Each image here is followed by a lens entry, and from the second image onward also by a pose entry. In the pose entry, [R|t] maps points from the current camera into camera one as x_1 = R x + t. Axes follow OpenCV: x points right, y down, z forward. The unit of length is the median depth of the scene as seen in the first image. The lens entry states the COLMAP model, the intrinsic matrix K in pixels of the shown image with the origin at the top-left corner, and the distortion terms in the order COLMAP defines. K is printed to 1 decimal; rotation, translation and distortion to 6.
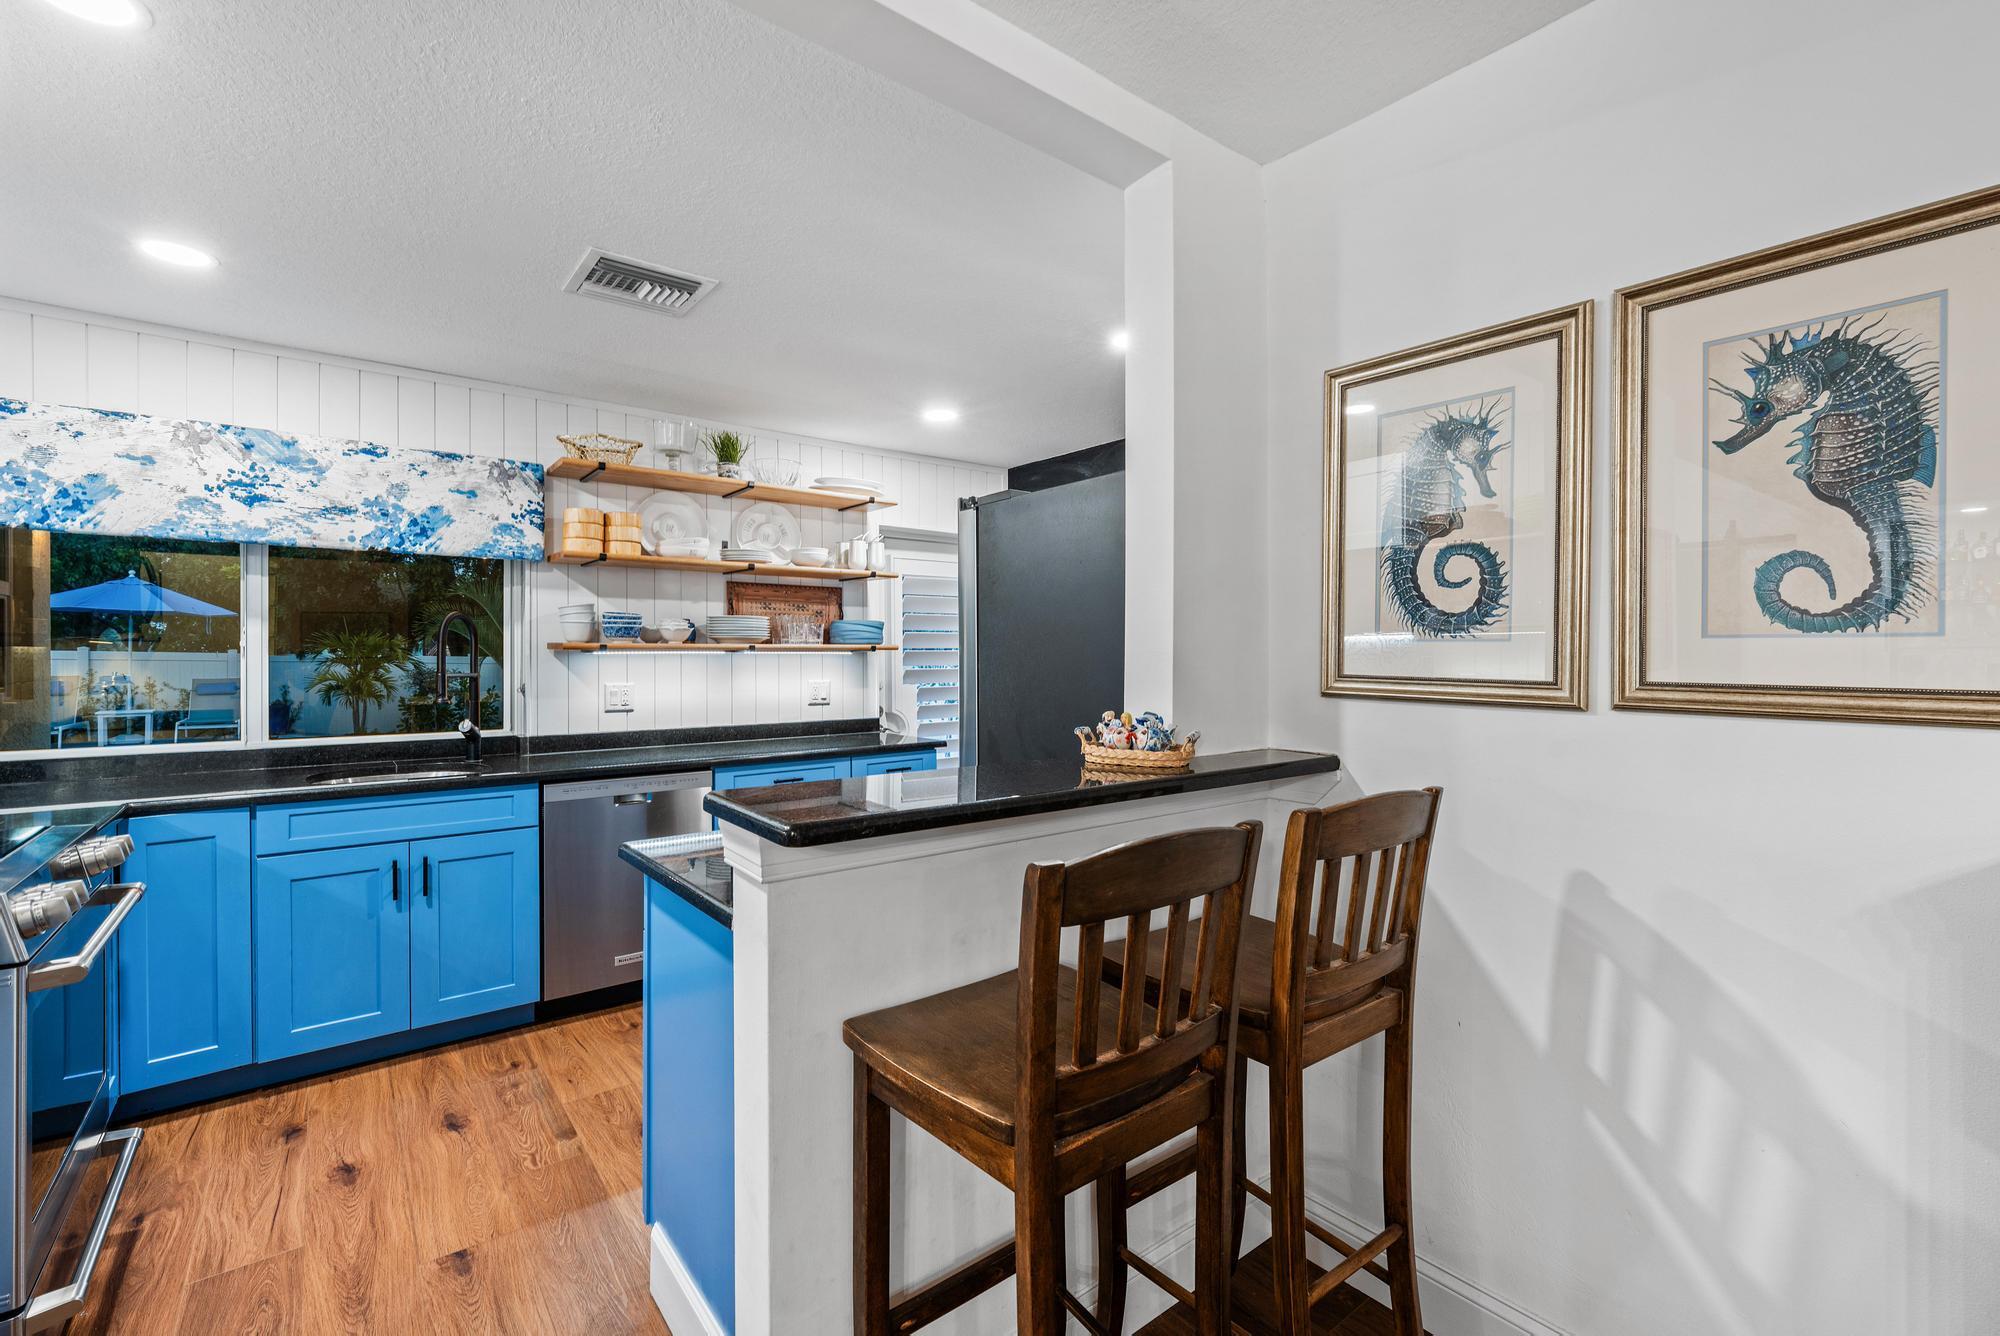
lens RADIAL K [[859.3, 0, 991.4], [0, 859.3, 657.2], [0, 0, 1]] dist [-0.000603, -0.000294]
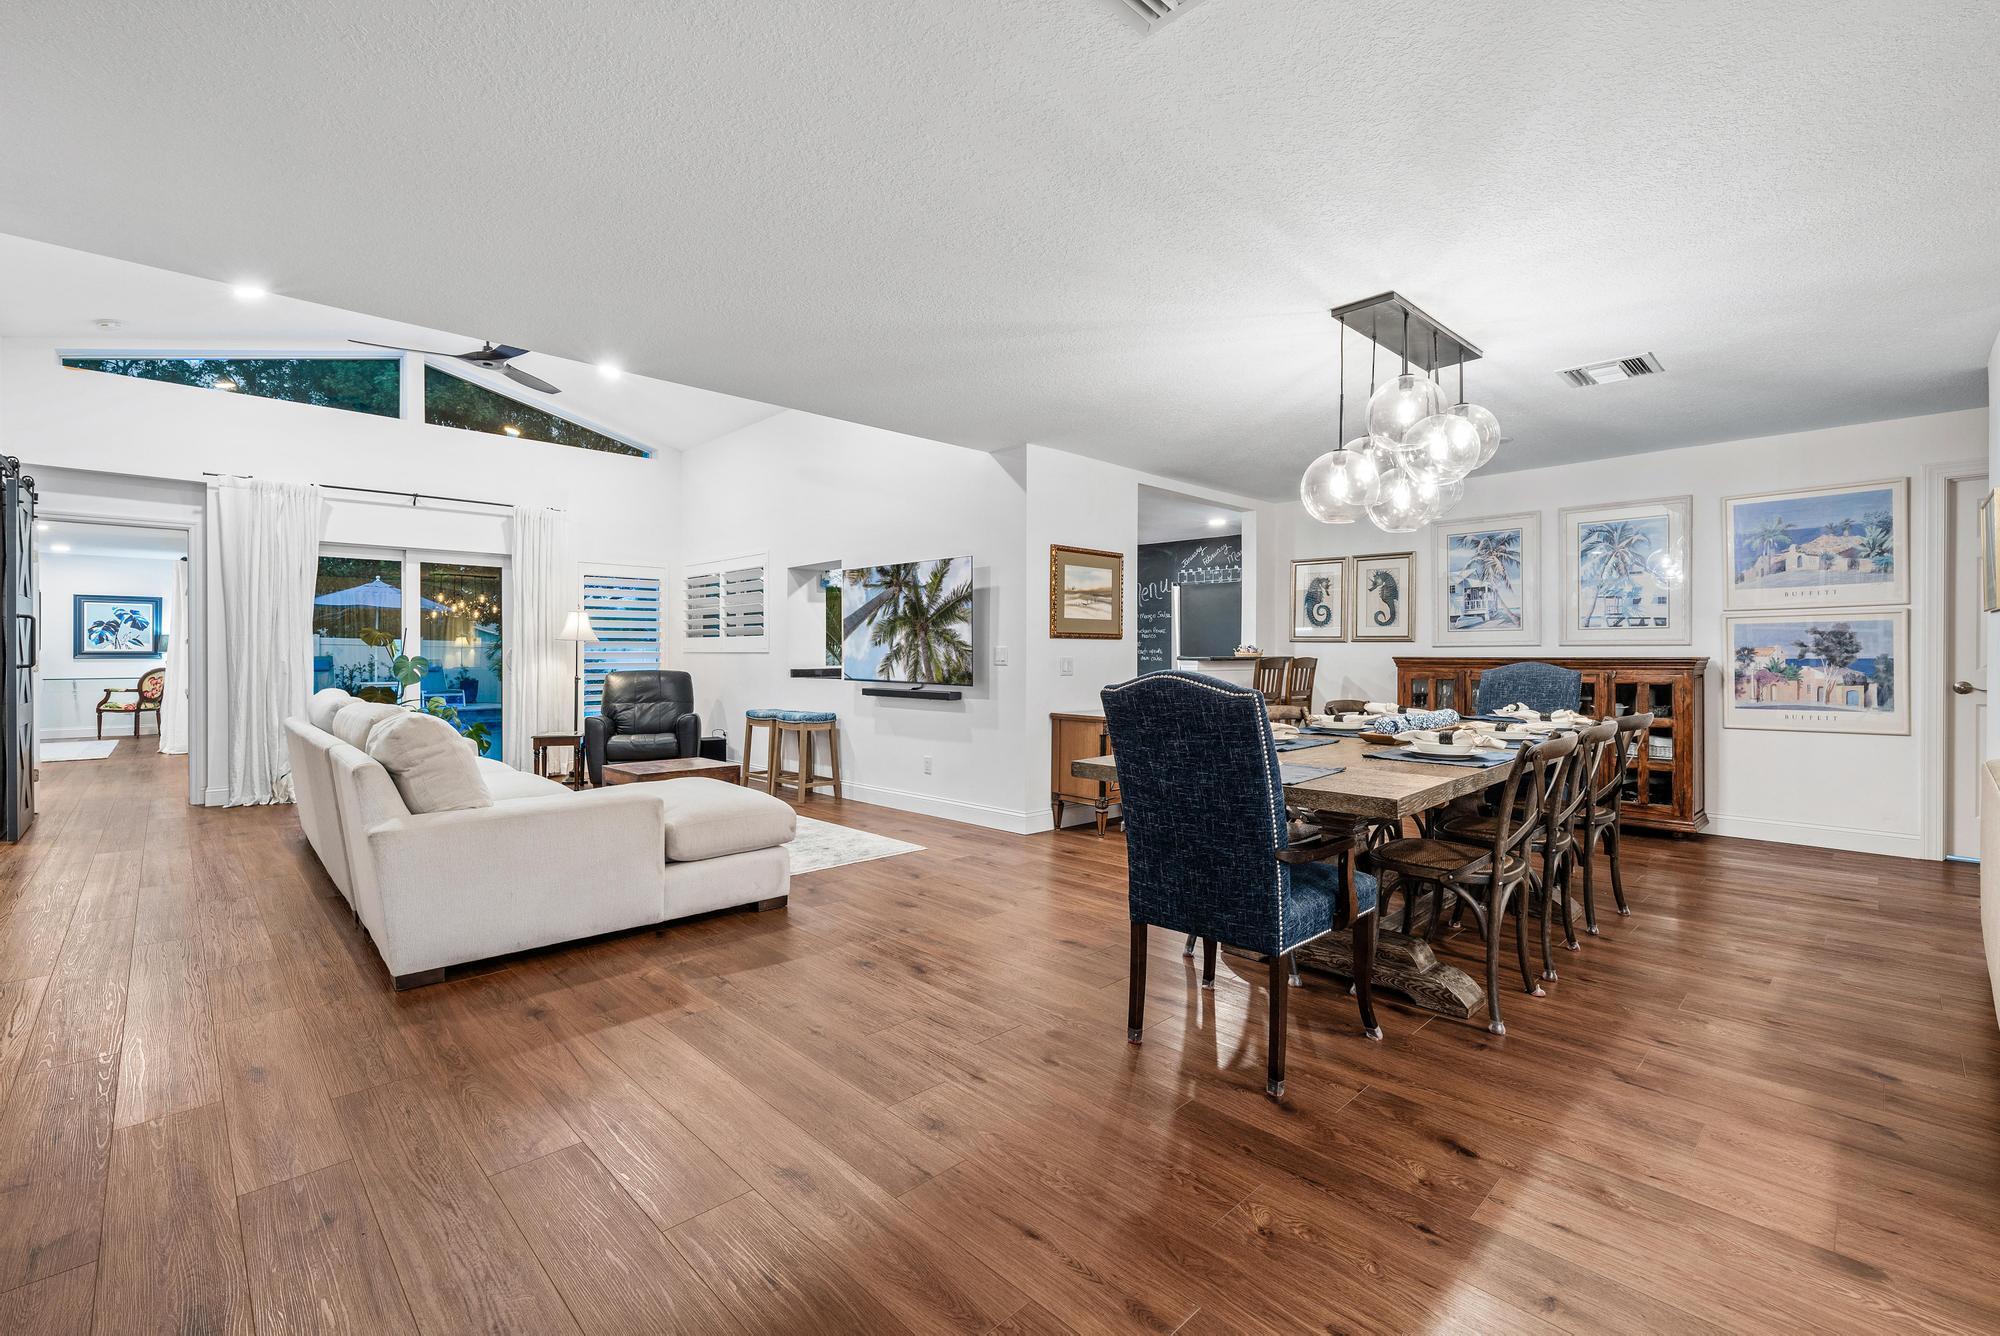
lens RADIAL K [[861.7, 0, 989.3], [0, 861.7, 654.5], [0, 0, 1]] dist [0.001070, -0.000332]
pose [[0.996181, 0.002792, 0.087264, -0.716242], [-0.002970, 0.999994, 0.001907, 0.053288], [-0.087258, -0.002159, 0.996183, -1.513315]]
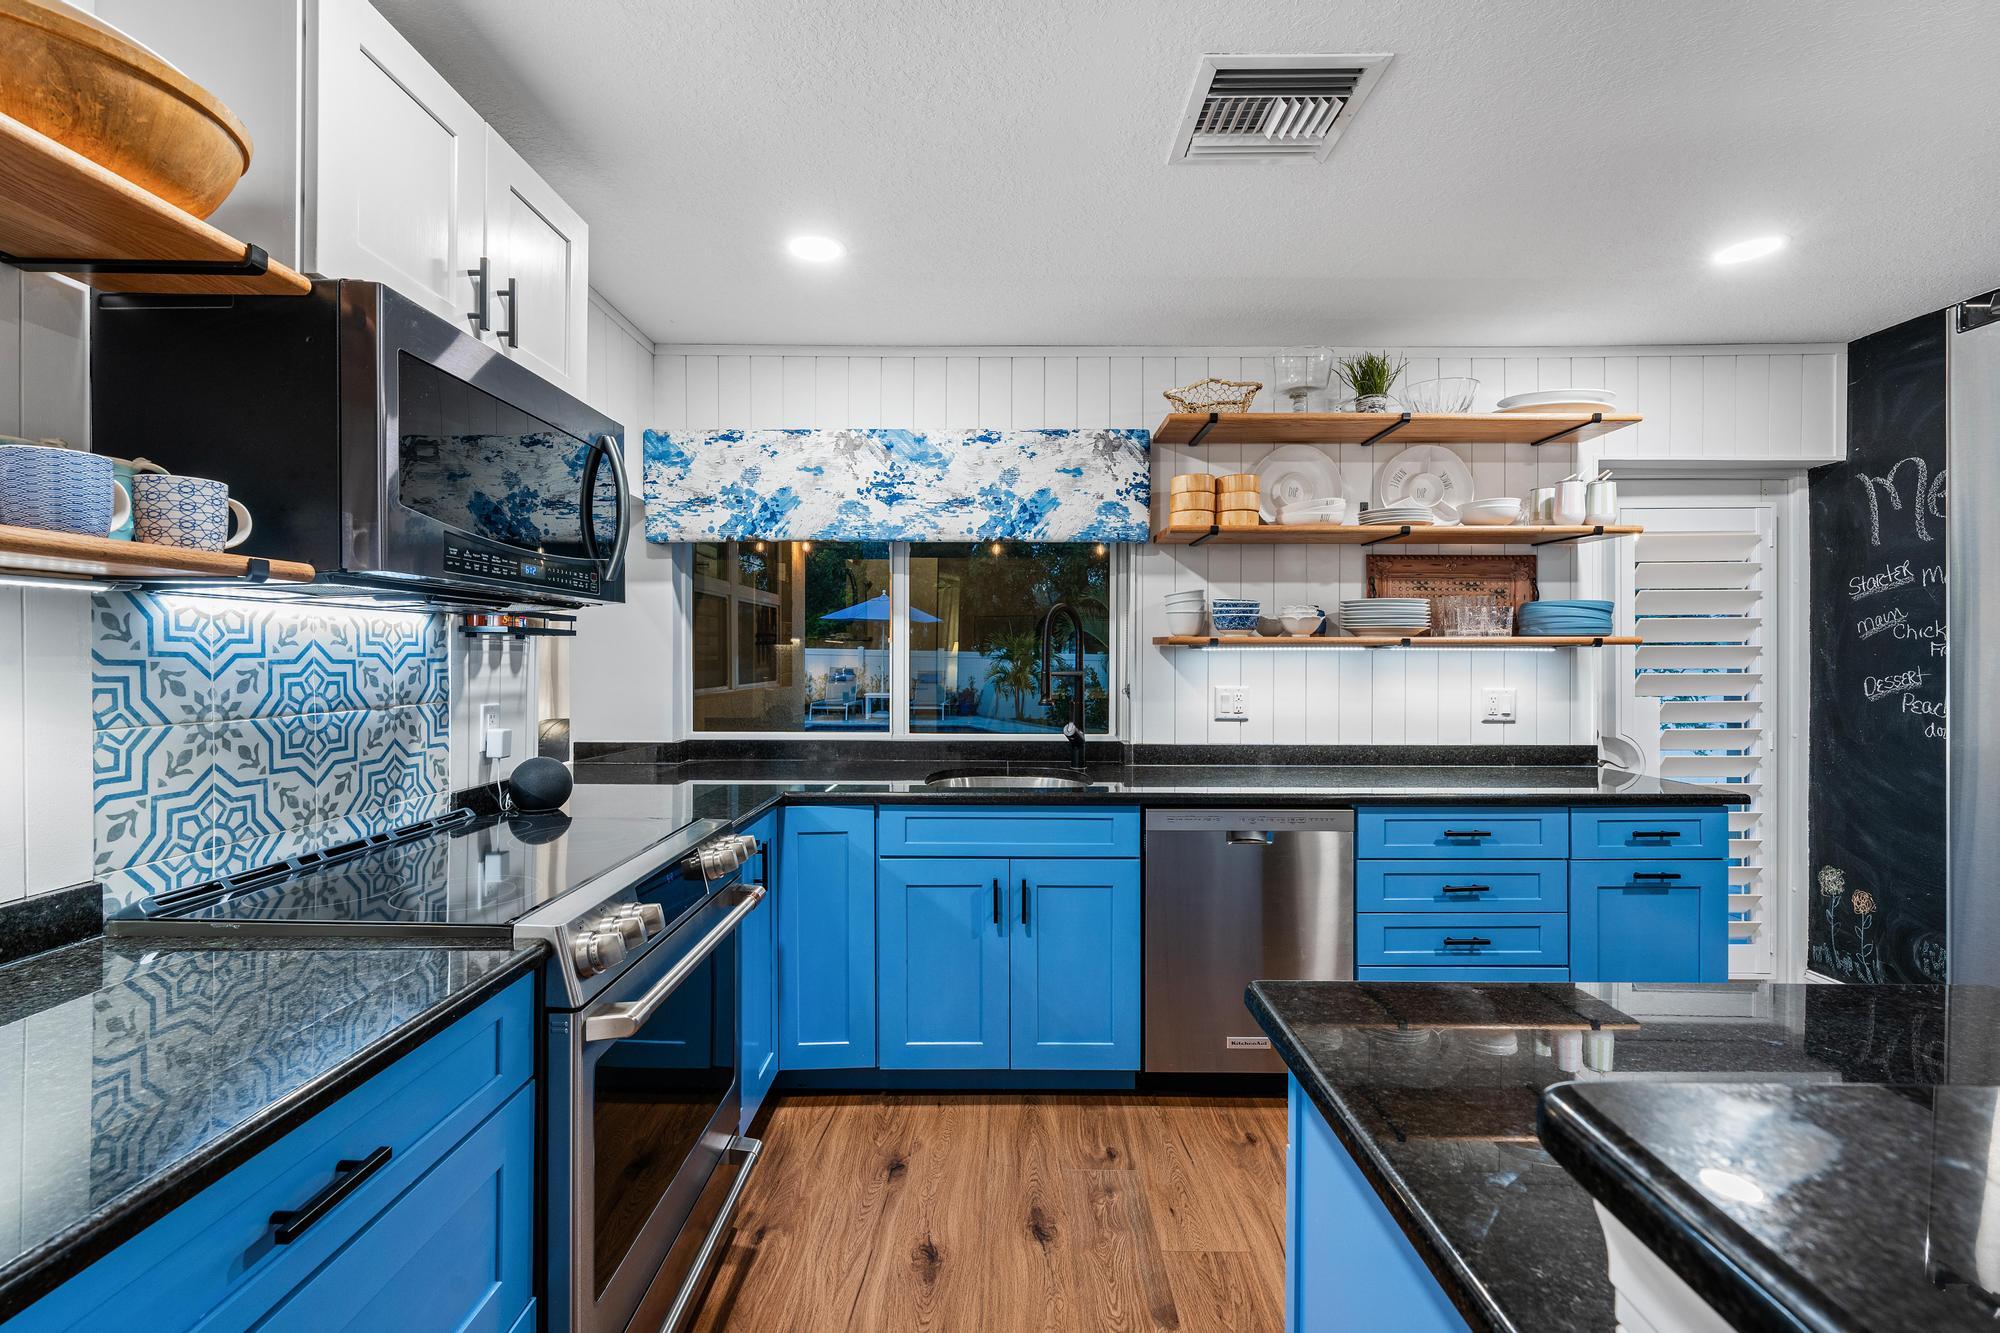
lens RADIAL K [[842.0, 0, 996.6], [0, 842.0, 660.3], [0, 0, 1]] dist [-0.002080, -0.000113]
pose [[0.782776, 0.006602, -0.622268, -0.124396], [-0.003263, 0.999974, 0.006504, 0.001696], [0.622295, -0.003061, 0.782777, 0.263708]]
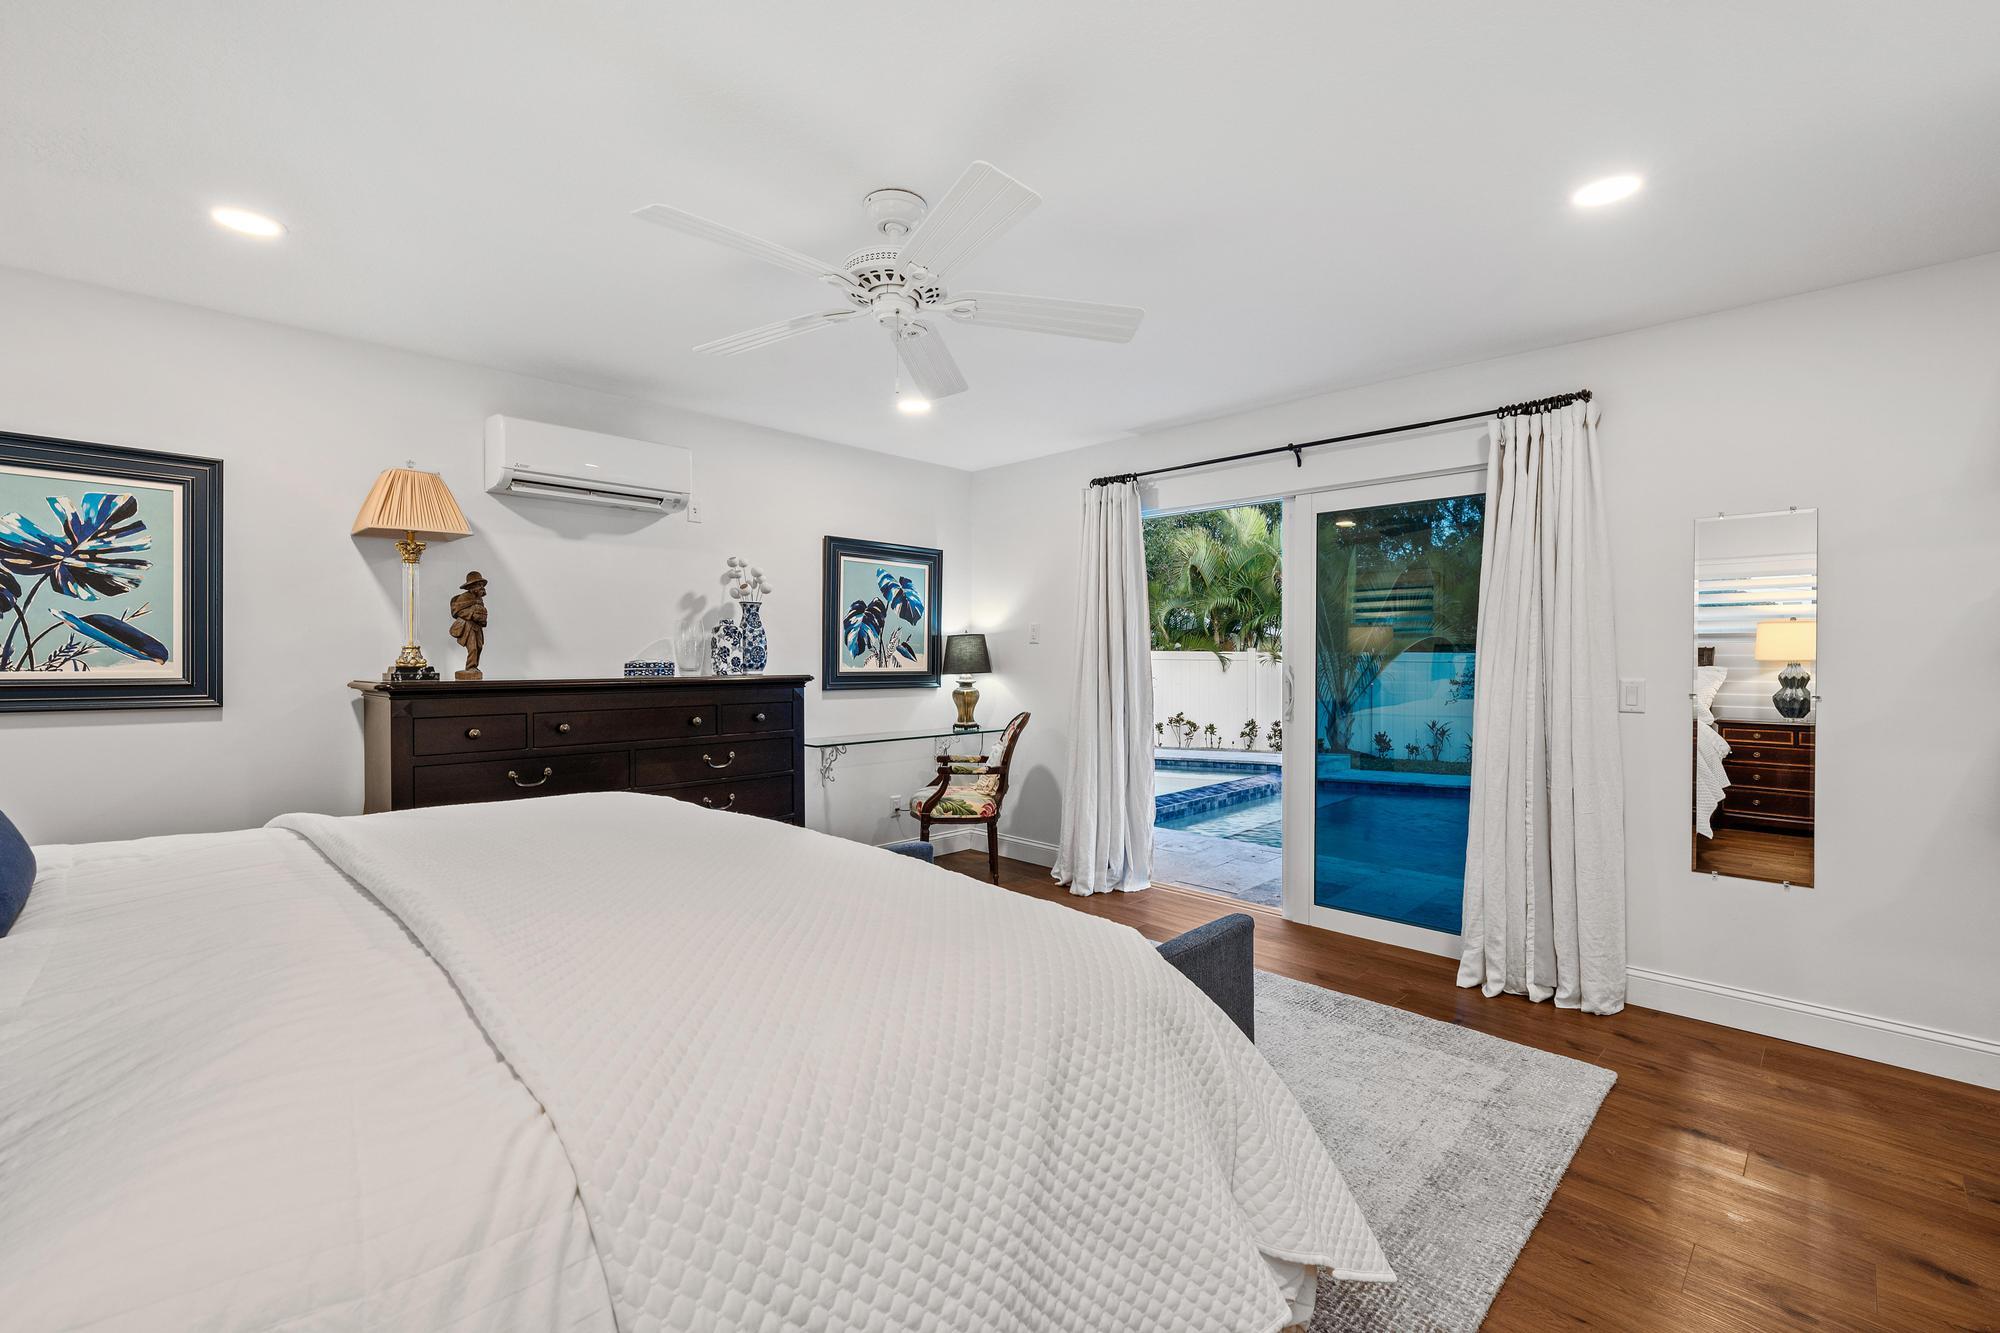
lens RADIAL K [[855.6, 0, 998.7], [0, 855.6, 655.2], [0, 0, 1]] dist [-0.004190, -0.000517]
pose [[0.991913, 0.002693, 0.126894, -3.768923], [-0.002903, 0.999995, 0.001467, 0.026105], [-0.126889, -0.001823, 0.991915, 0.665132]]
